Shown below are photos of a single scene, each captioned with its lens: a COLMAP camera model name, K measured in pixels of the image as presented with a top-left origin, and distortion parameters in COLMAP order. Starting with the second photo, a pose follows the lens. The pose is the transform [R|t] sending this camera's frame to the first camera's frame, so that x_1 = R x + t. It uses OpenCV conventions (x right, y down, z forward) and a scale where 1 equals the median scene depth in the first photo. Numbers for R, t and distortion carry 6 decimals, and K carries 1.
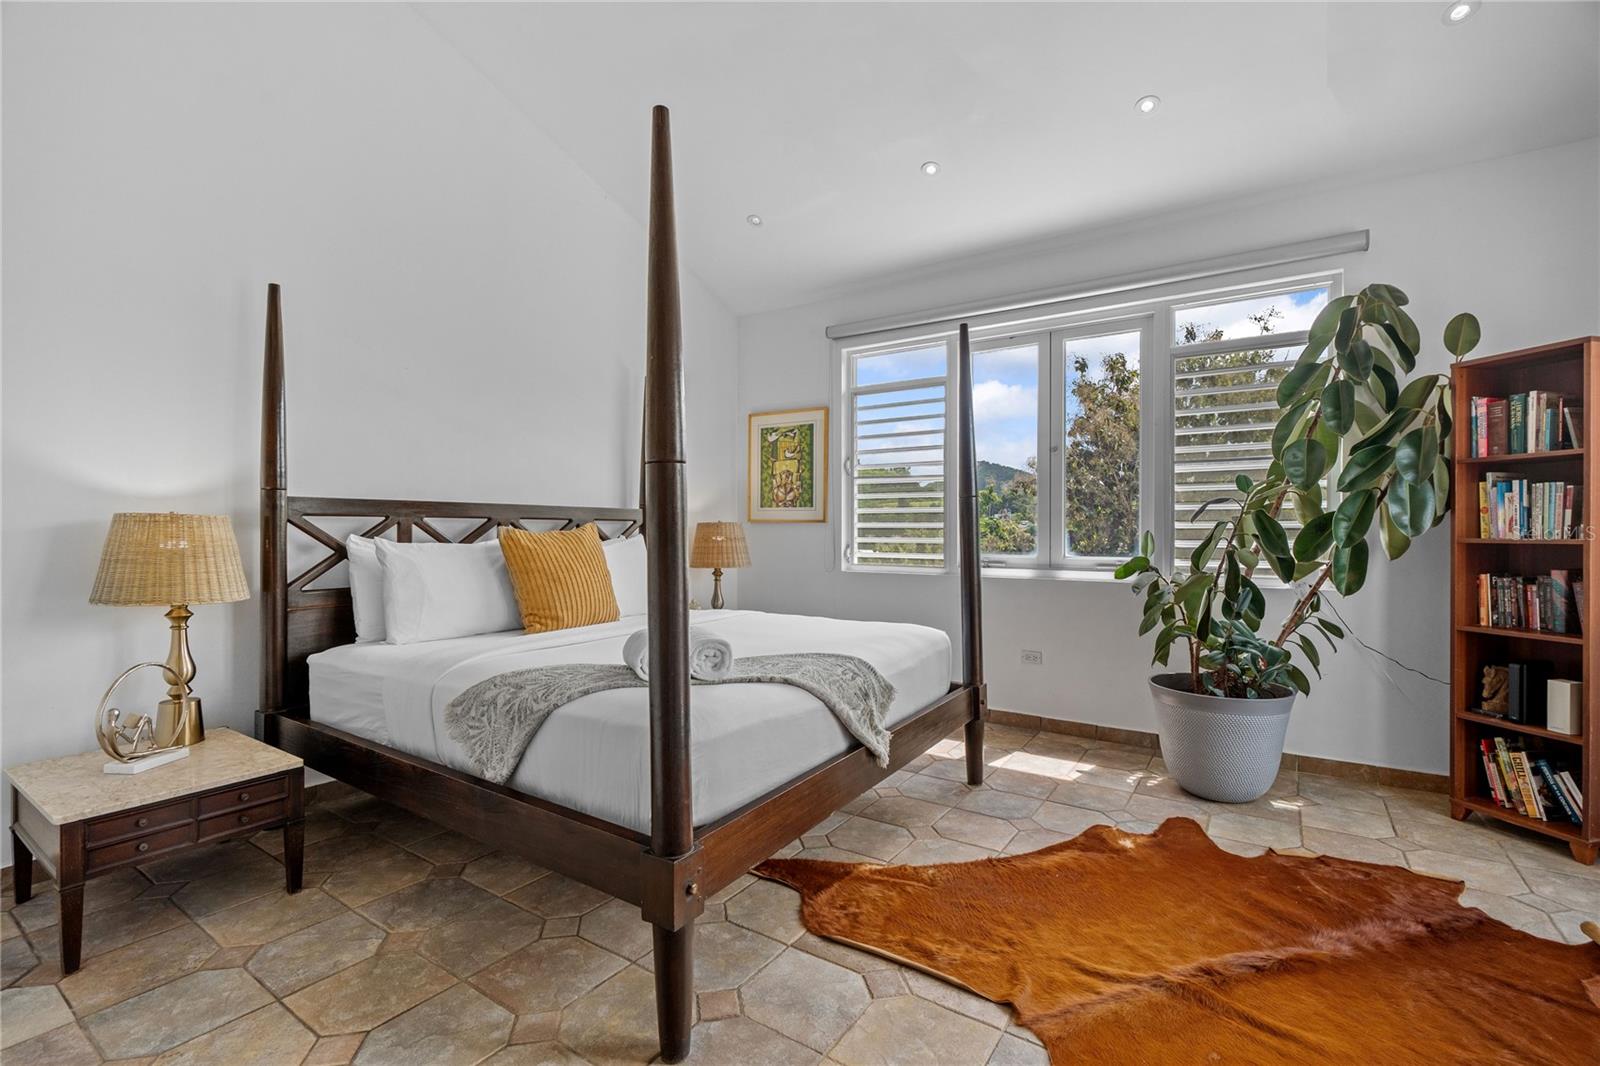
lens RADIAL K [[725.4, 0, 797.5], [0, 725.4, 531.7], [0, 0, 1]] dist [-0.001425, 0.000325]
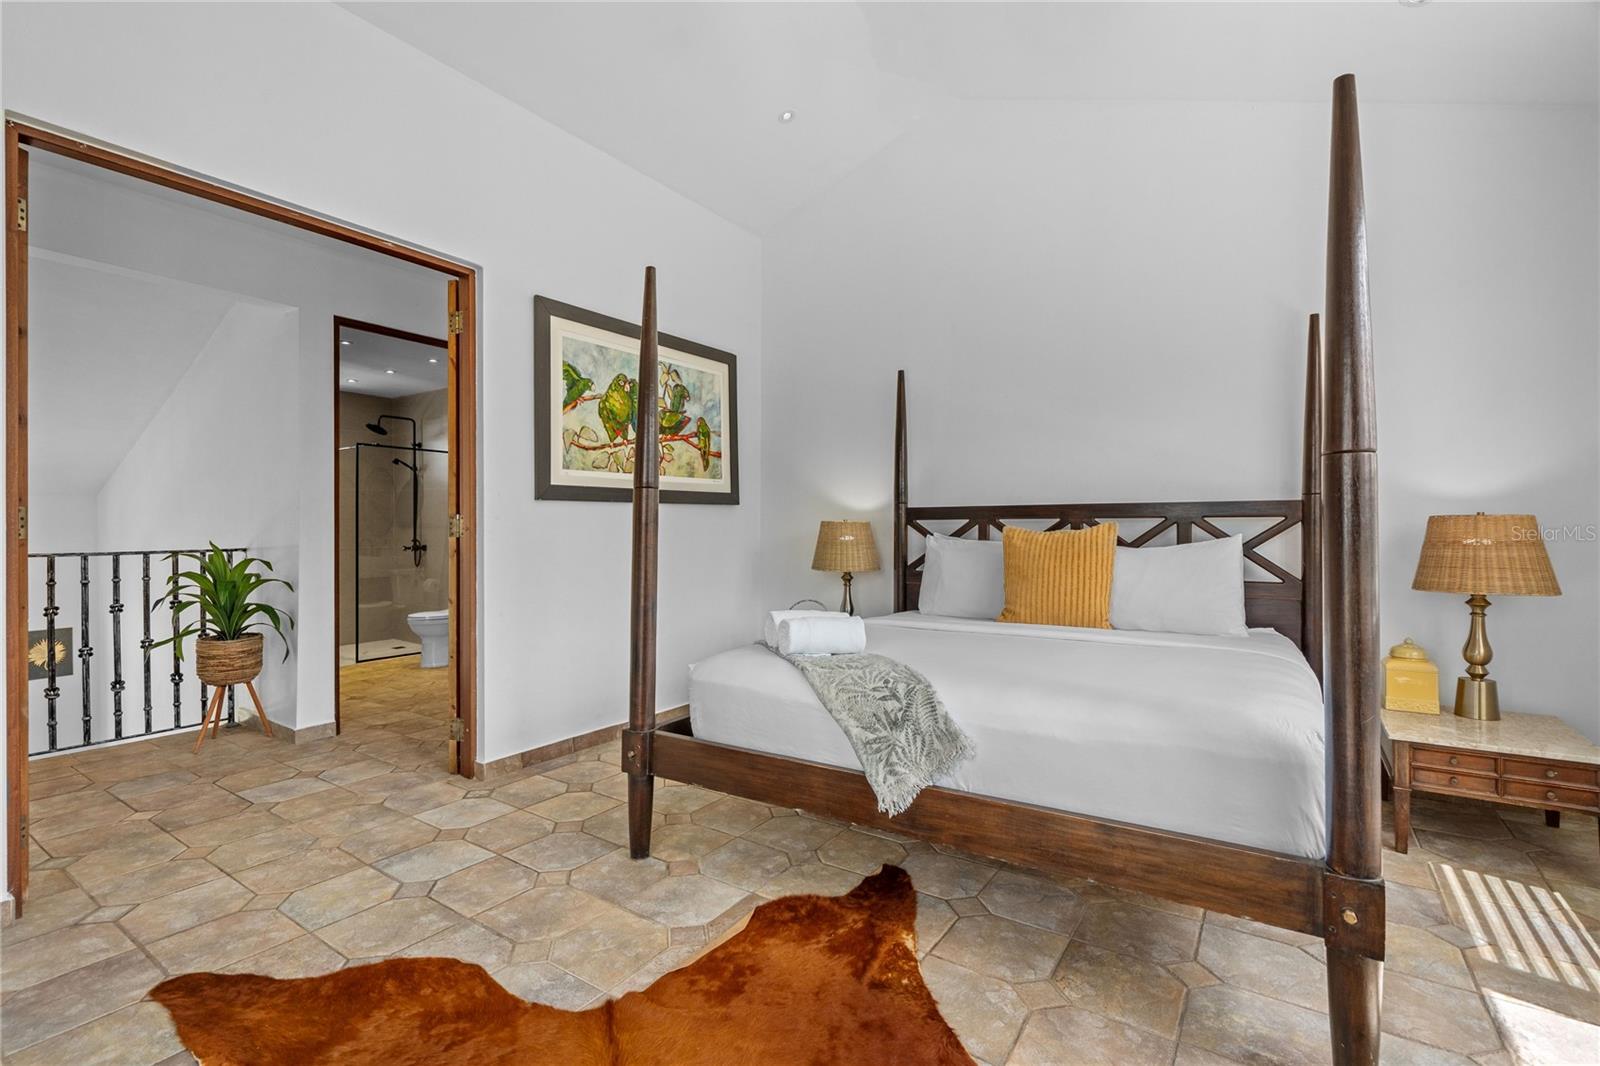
lens RADIAL K [[725.4, 0, 797.5], [0, 725.4, 531.7], [0, 0, 1]] dist [-0.001425, 0.000325]
pose [[-0.011046, 0.000964, -0.999939, 0.852475], [0.002840, 0.999996, 0.000933, -0.004292], [0.999935, -0.002829, -0.011049, 0.808352]]
